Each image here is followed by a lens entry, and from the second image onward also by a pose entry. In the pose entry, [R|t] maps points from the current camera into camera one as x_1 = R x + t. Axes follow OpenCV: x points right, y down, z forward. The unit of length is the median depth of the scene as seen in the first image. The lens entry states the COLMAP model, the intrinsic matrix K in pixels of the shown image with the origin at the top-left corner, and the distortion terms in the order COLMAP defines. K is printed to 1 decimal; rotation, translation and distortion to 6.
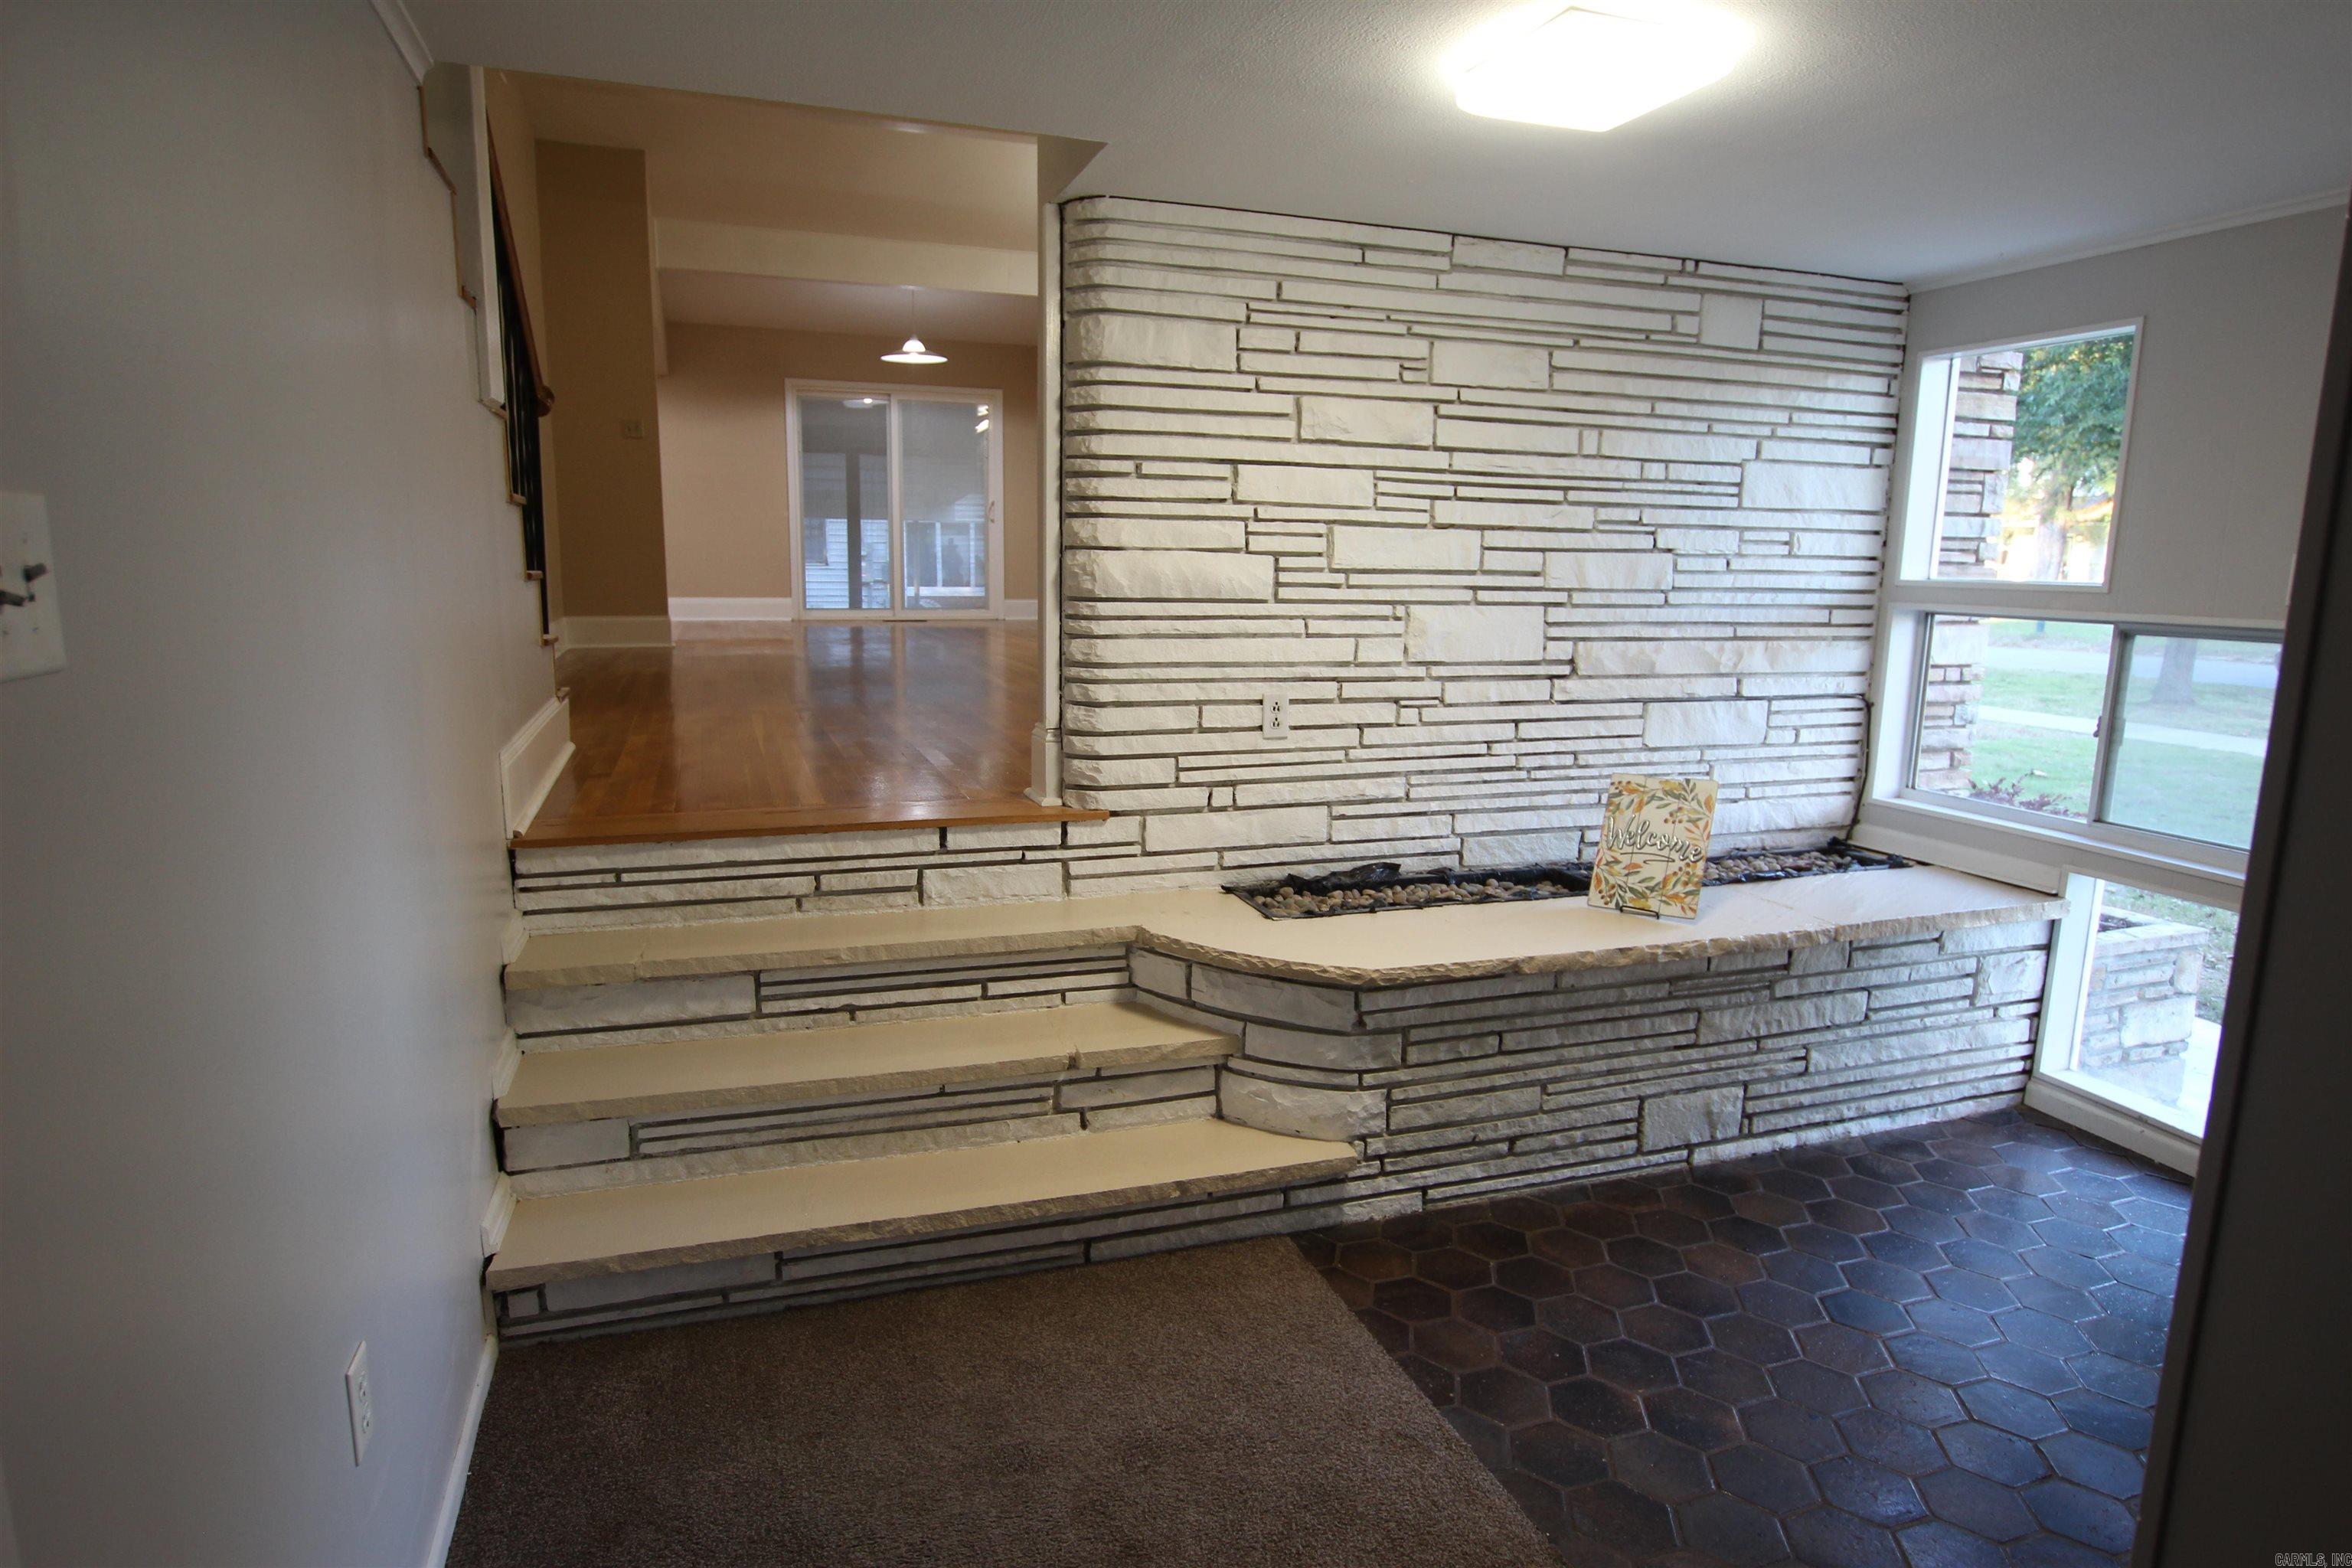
lens RADIAL K [[1323.5, 0, 1173.4], [0, 1323.5, 791.7], [0, 0, 1]] dist [-0.029115, 0.012113]
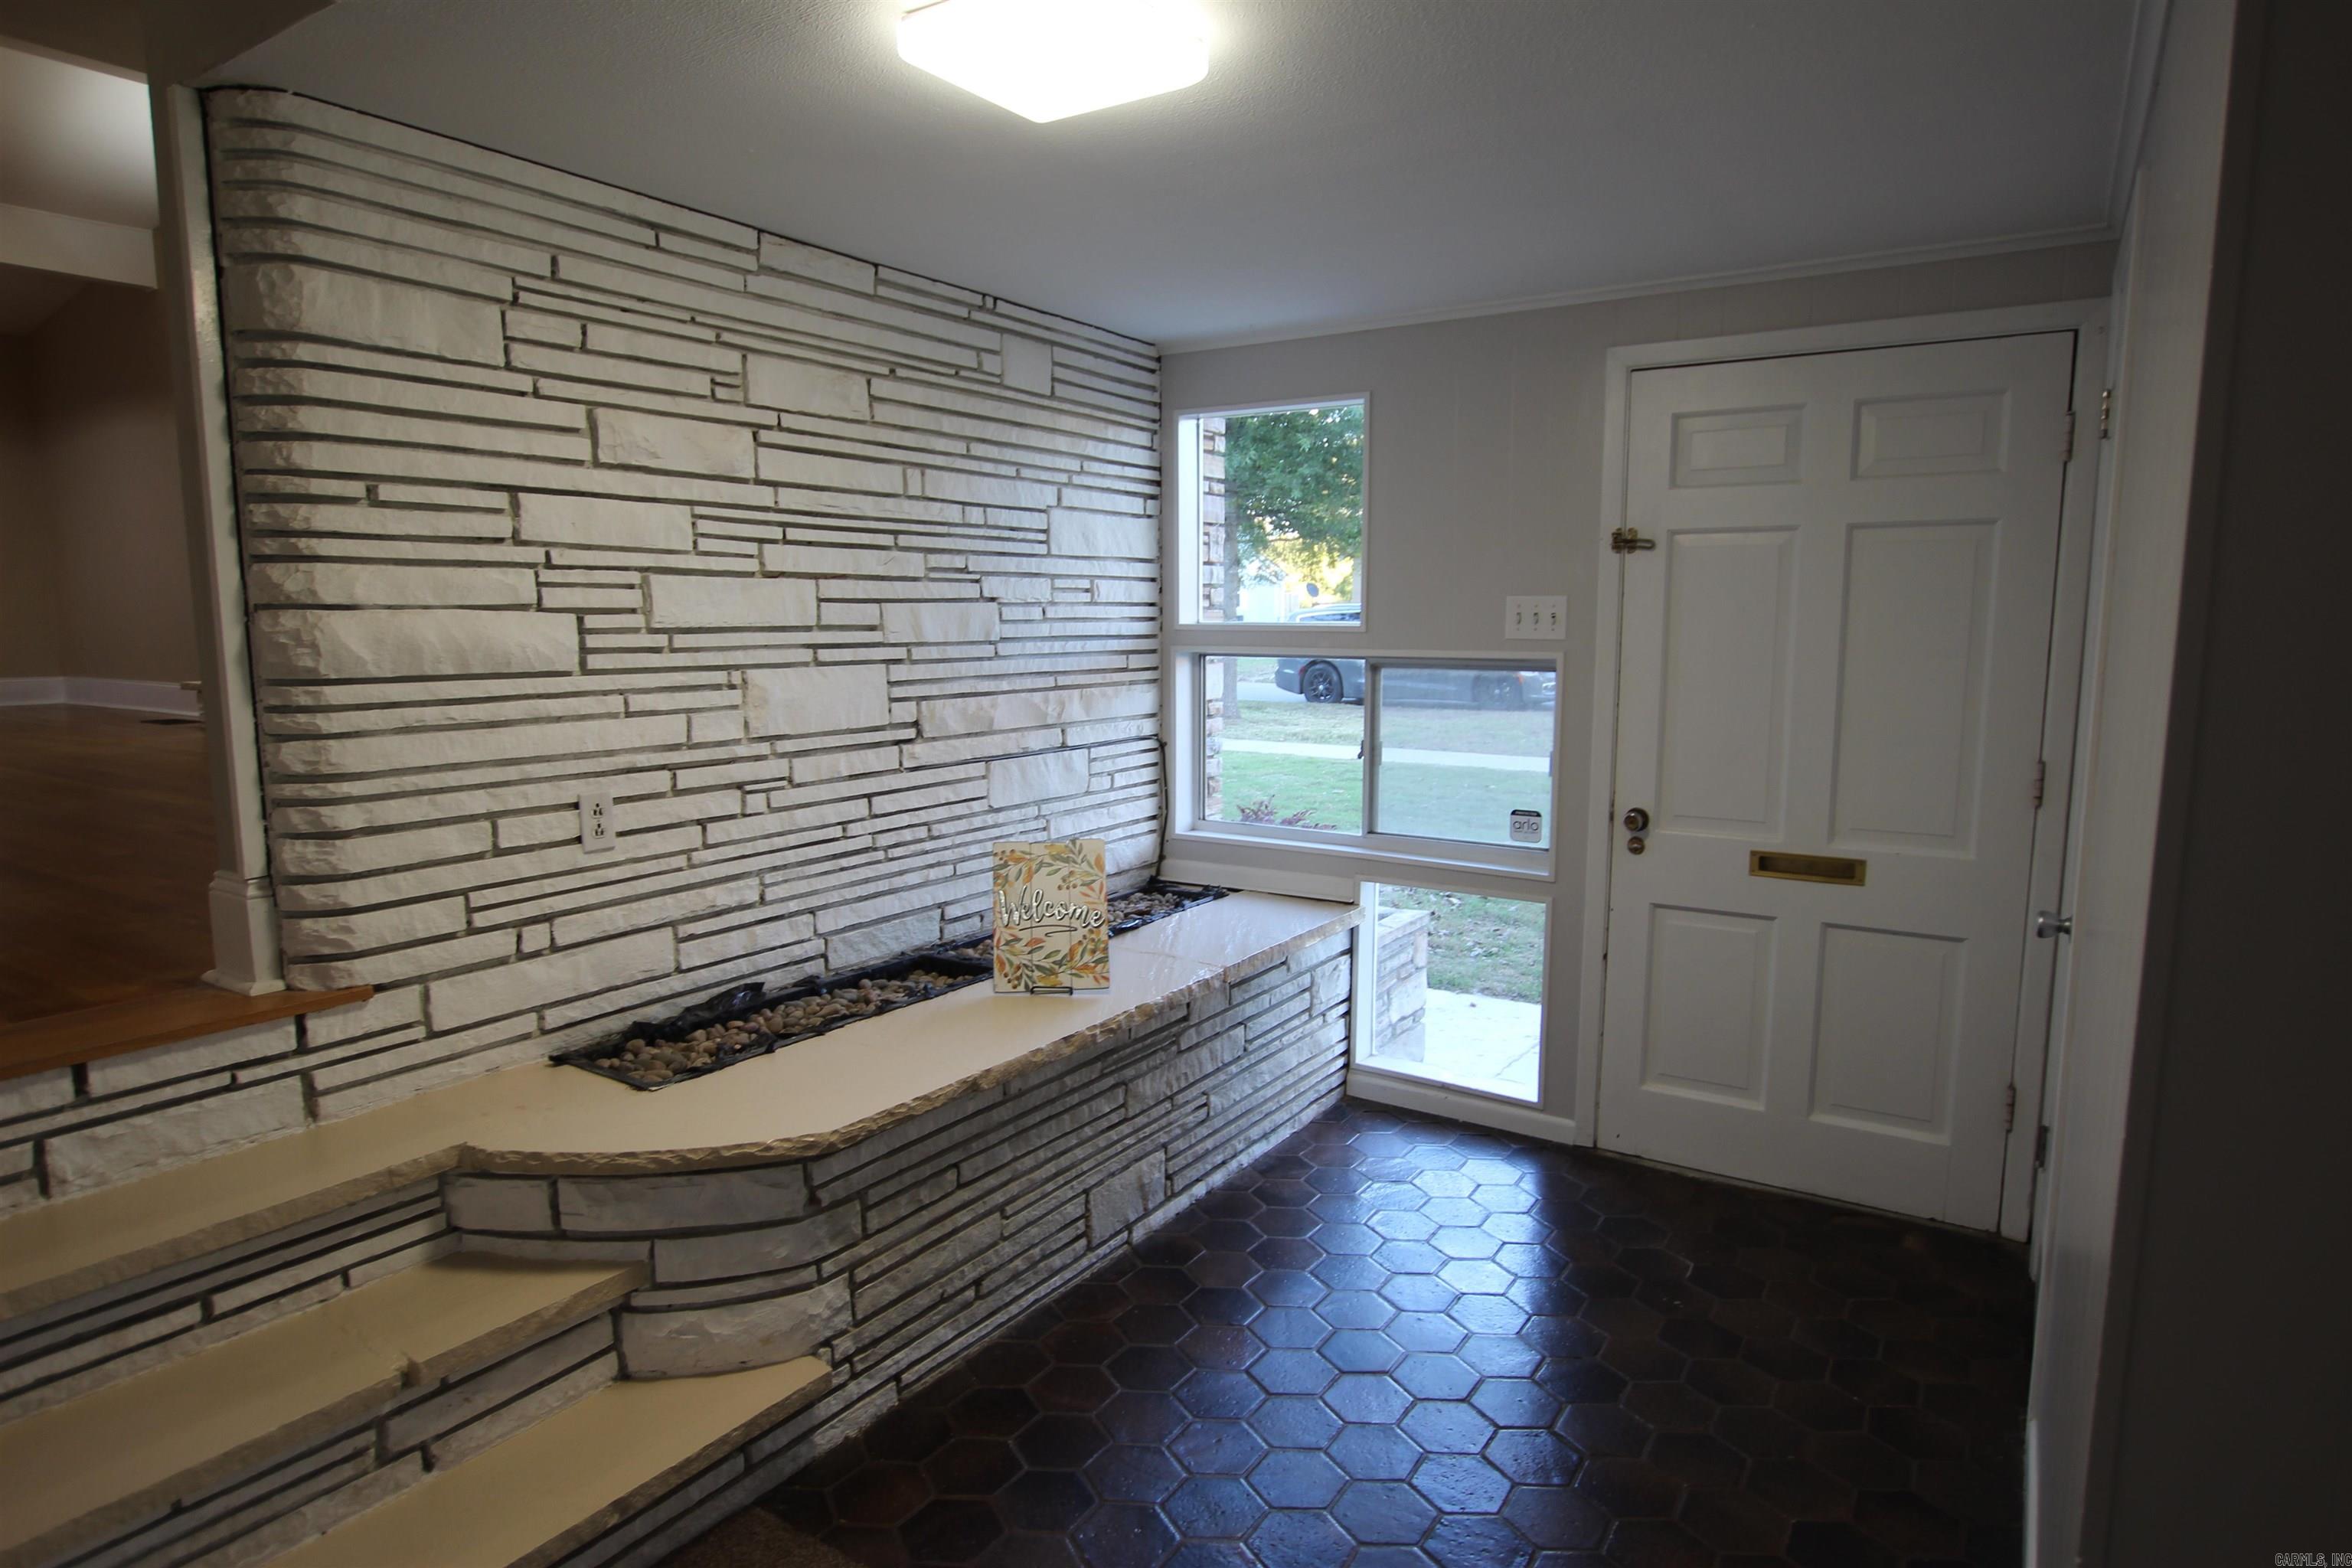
lens RADIAL K [[1323.5, 0, 1173.4], [0, 1323.5, 791.7], [0, 0, 1]] dist [-0.029115, 0.012113]
pose [[0.790247, -0.096501, 0.605143, -0.121213], [0.118257, 0.992975, 0.003918, -0.038834], [-0.601270, 0.068466, 0.796107, 0.197276]]
